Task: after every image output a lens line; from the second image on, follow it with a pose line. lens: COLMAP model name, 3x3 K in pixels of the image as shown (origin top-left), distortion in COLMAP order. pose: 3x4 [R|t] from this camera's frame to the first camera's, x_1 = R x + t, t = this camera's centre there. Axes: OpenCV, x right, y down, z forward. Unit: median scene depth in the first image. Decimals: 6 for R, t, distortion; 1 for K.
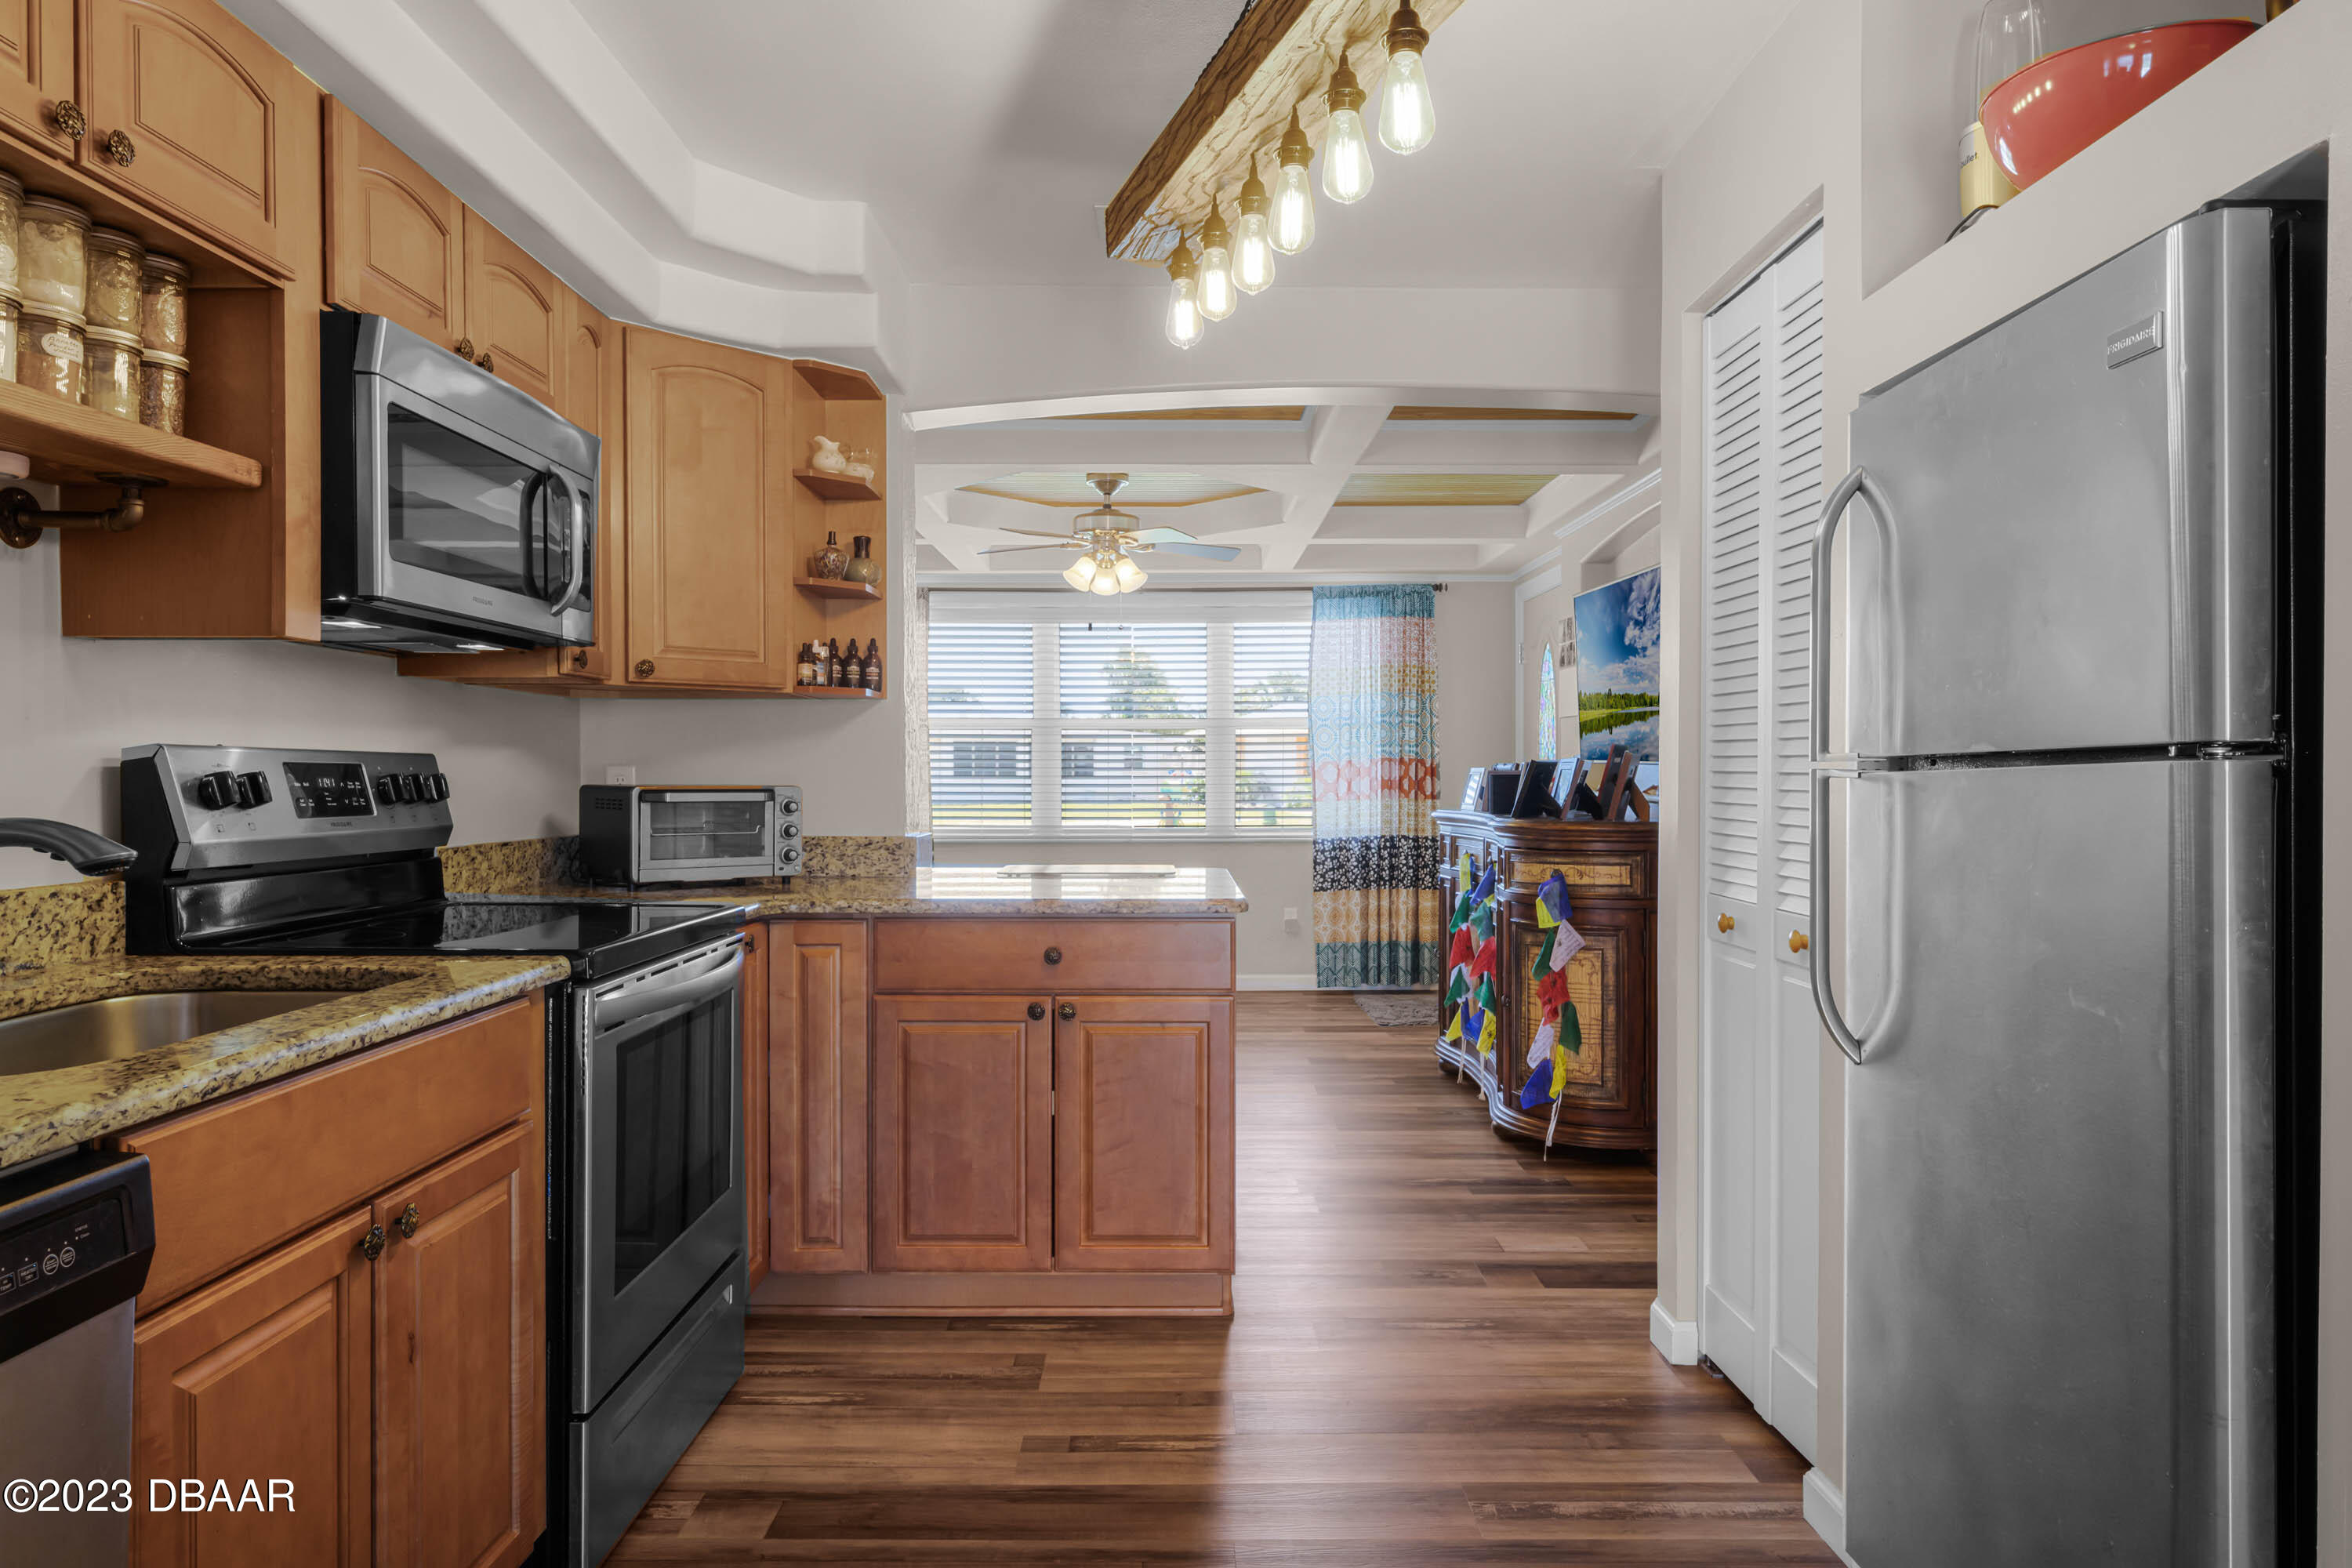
lens RADIAL K [[1455.1, 0, 1170.4], [0, 1455.1, 795.1], [0, 0, 1]] dist [0.000942, 0.001724]
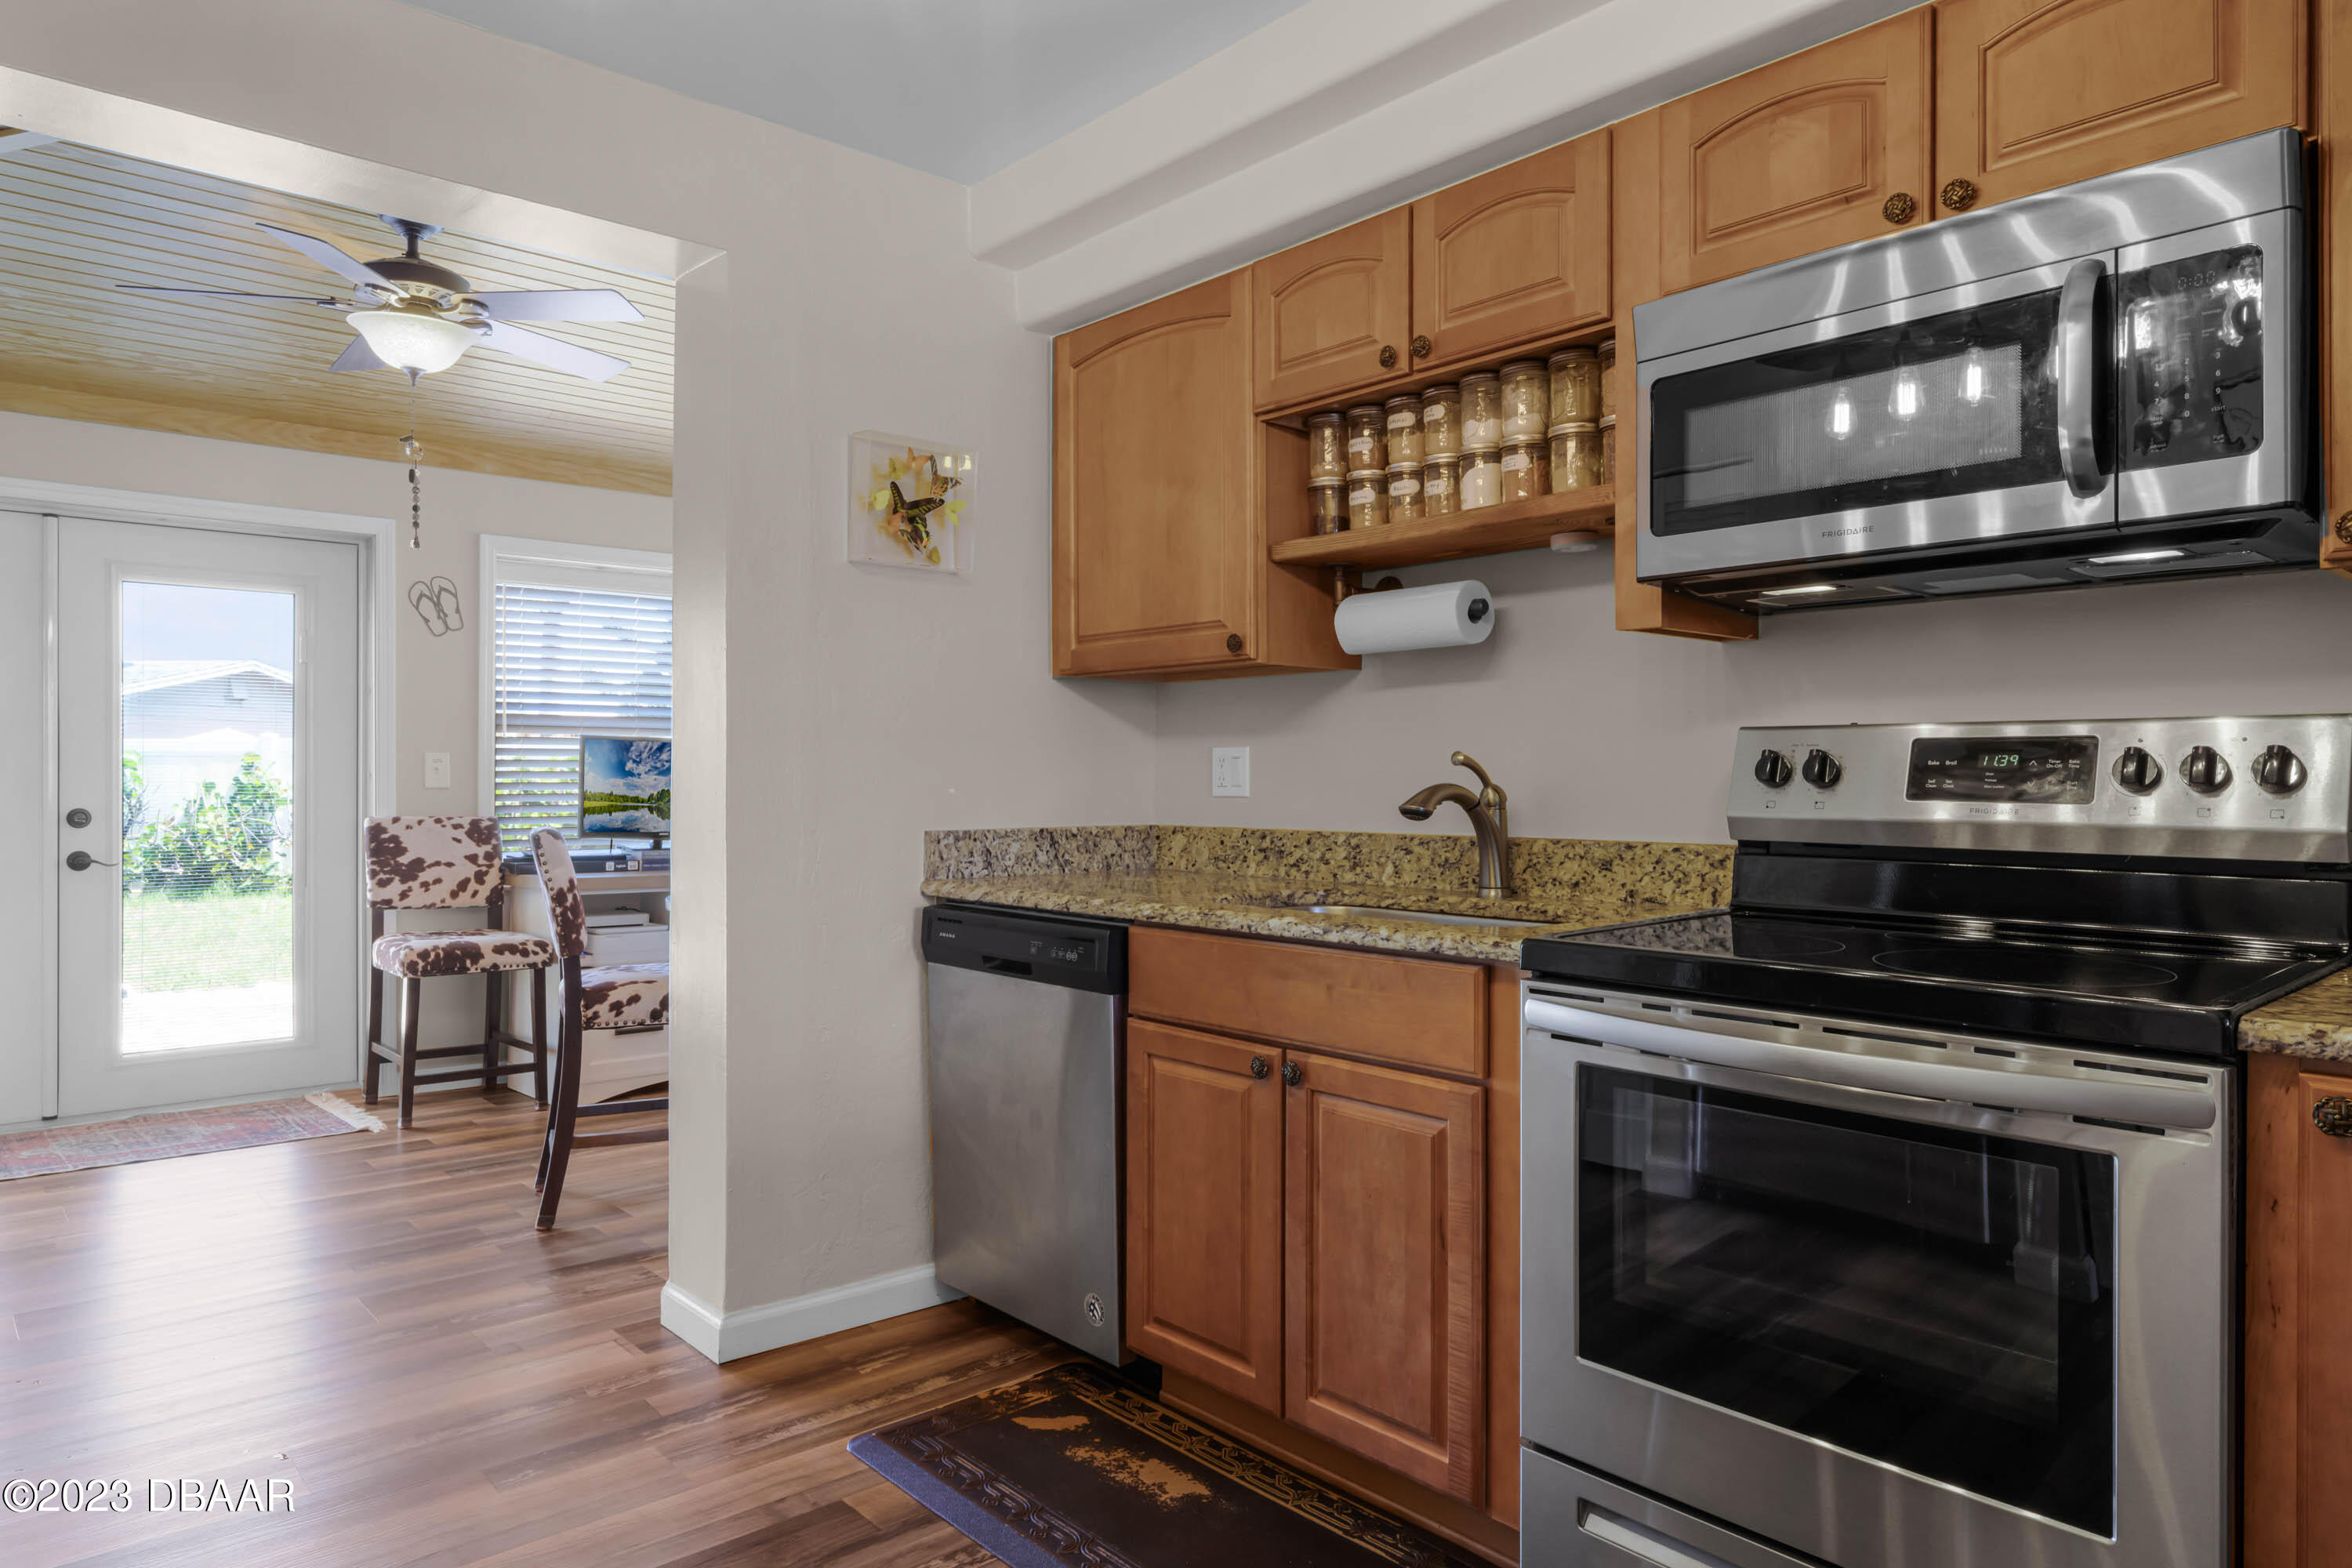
lens RADIAL K [[1422.4, 0, 1155.4], [0, 1422.4, 783.3], [0, 0, 1]] dist [0.000465, -0.000278]
pose [[-0.744666, -0.001304, -0.667436, 0.100379], [-0.012534, 0.999849, 0.012030, 0.000242], [0.667319, 0.017324, -0.744570, 0.401926]]
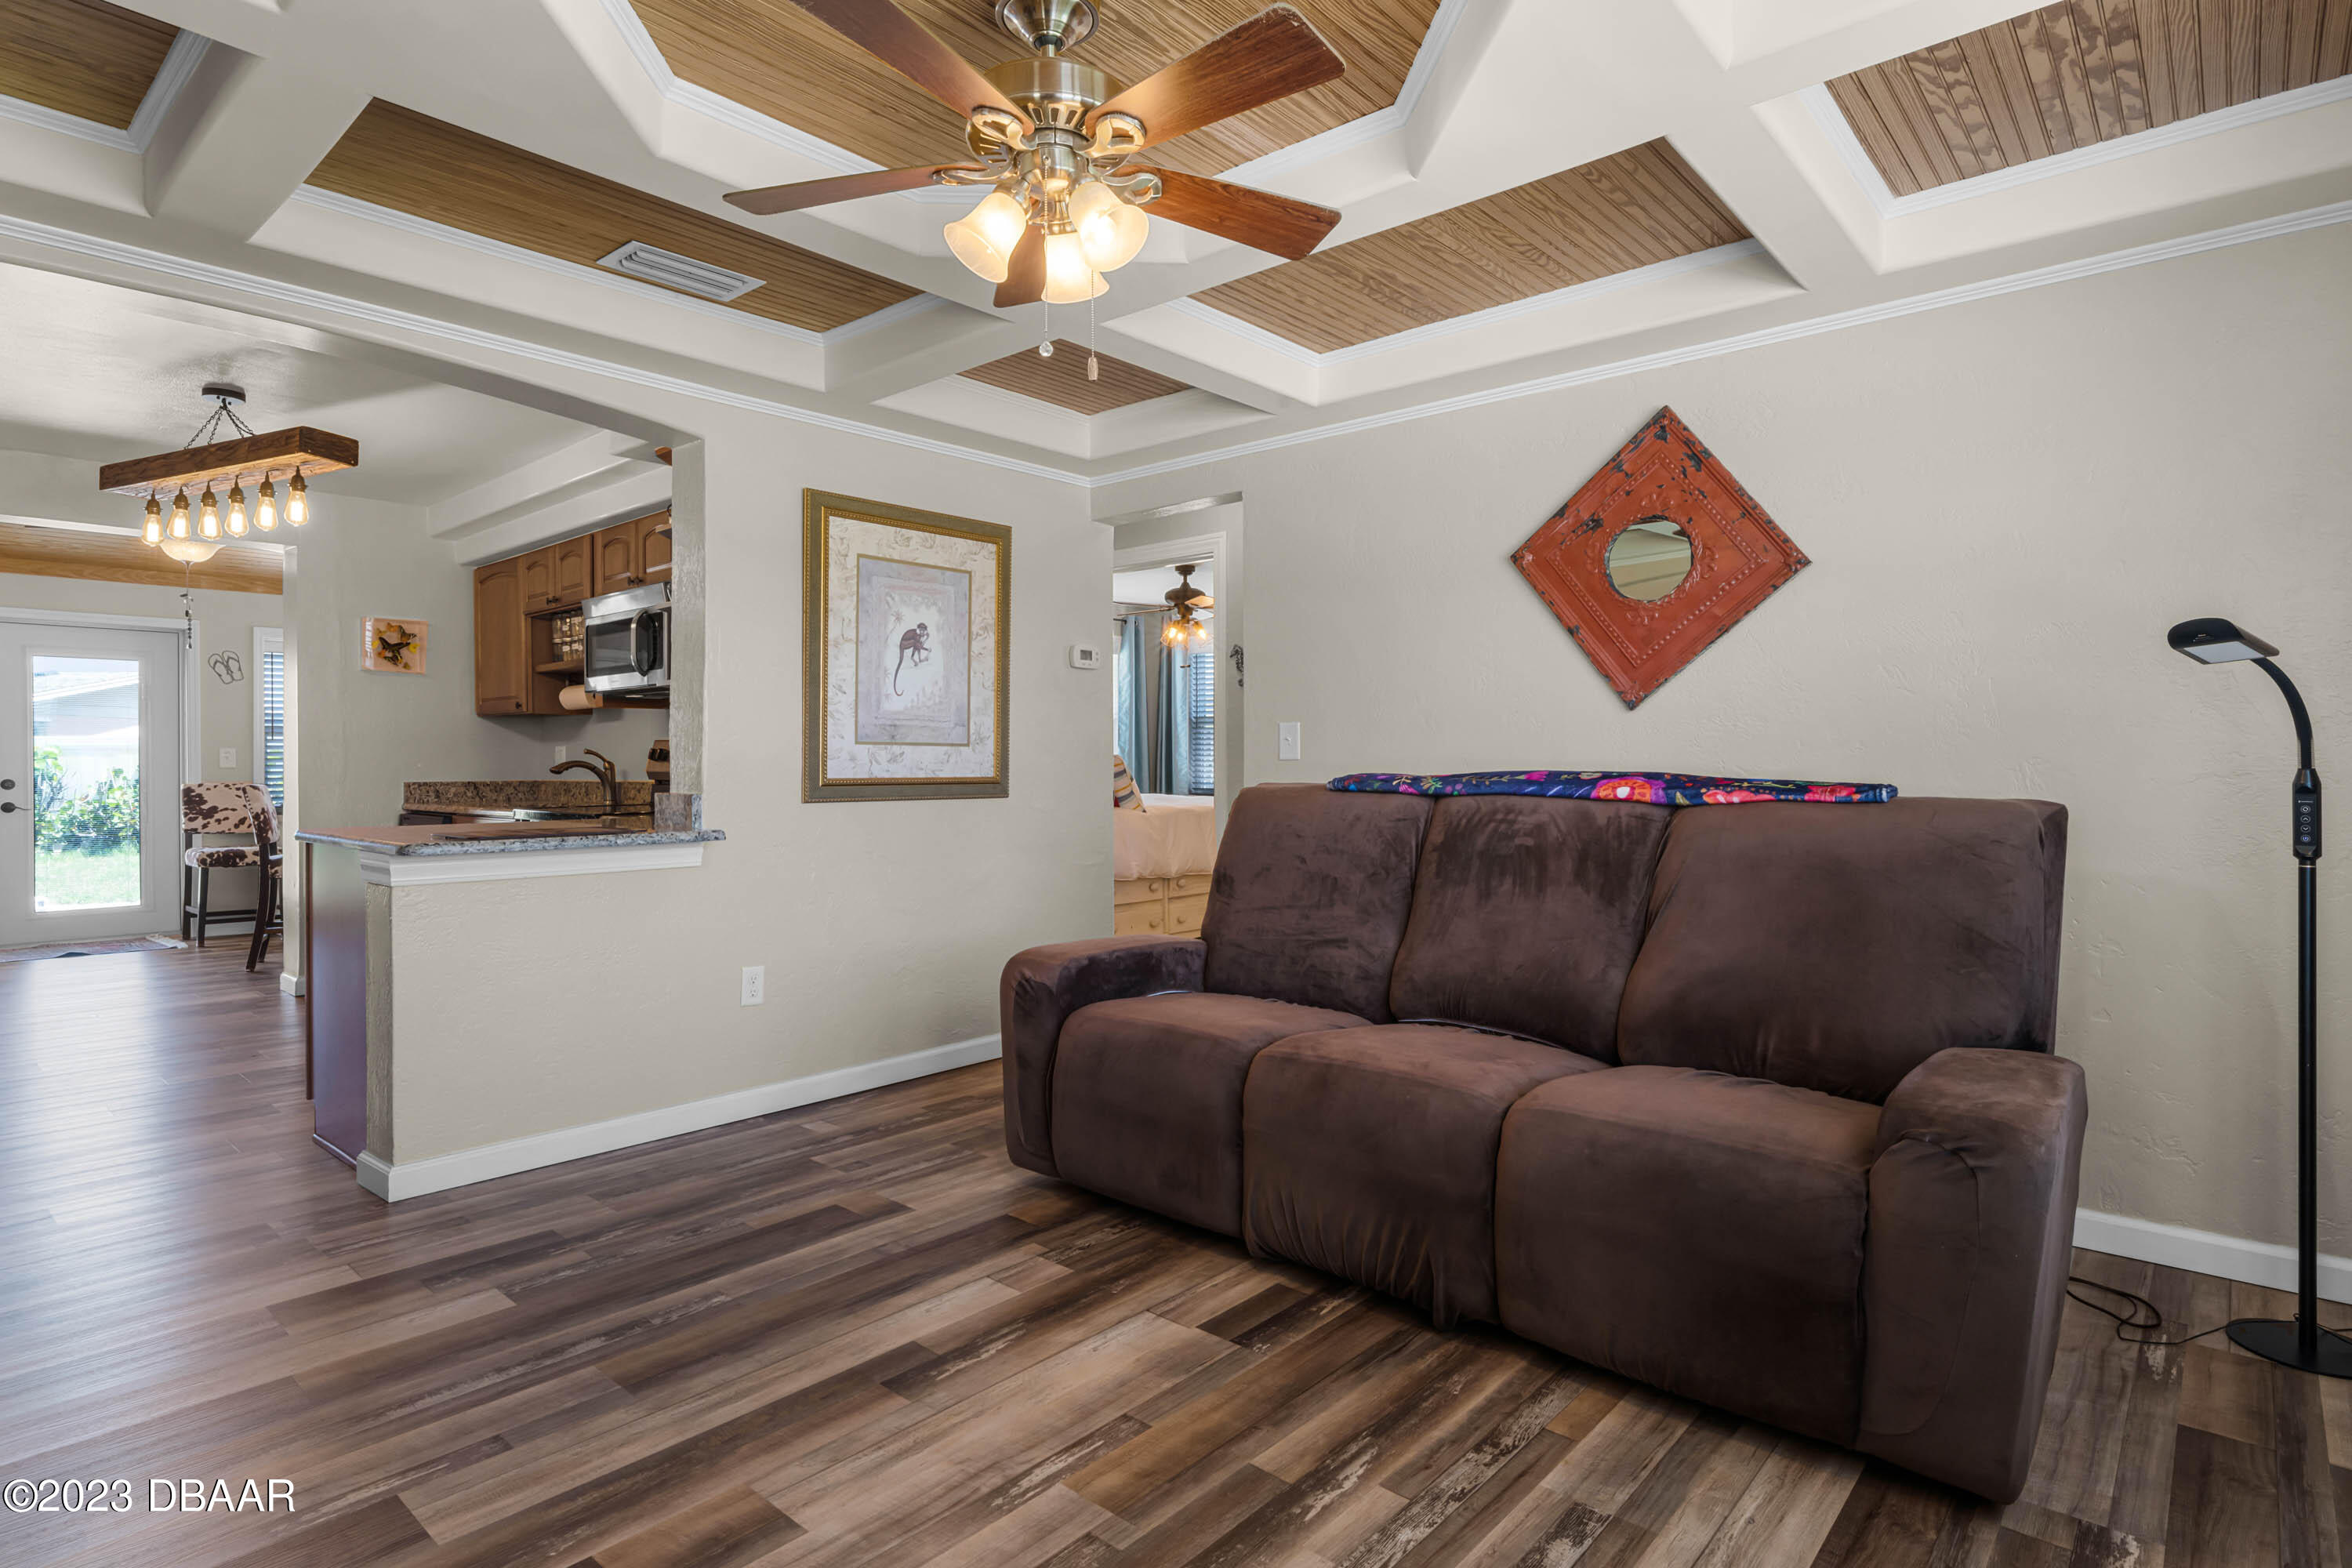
lens RADIAL K [[1190.8, 0, 1166.7], [0, 1190.8, 777.7], [0, 0, 1]] dist [-0.000162, -0.000318]
pose [[-0.656868, 0.007063, -0.753973, 0.145072], [-0.009797, 0.999792, 0.017901, -0.002951], [0.753942, 0.019145, -0.656662, 0.956667]]
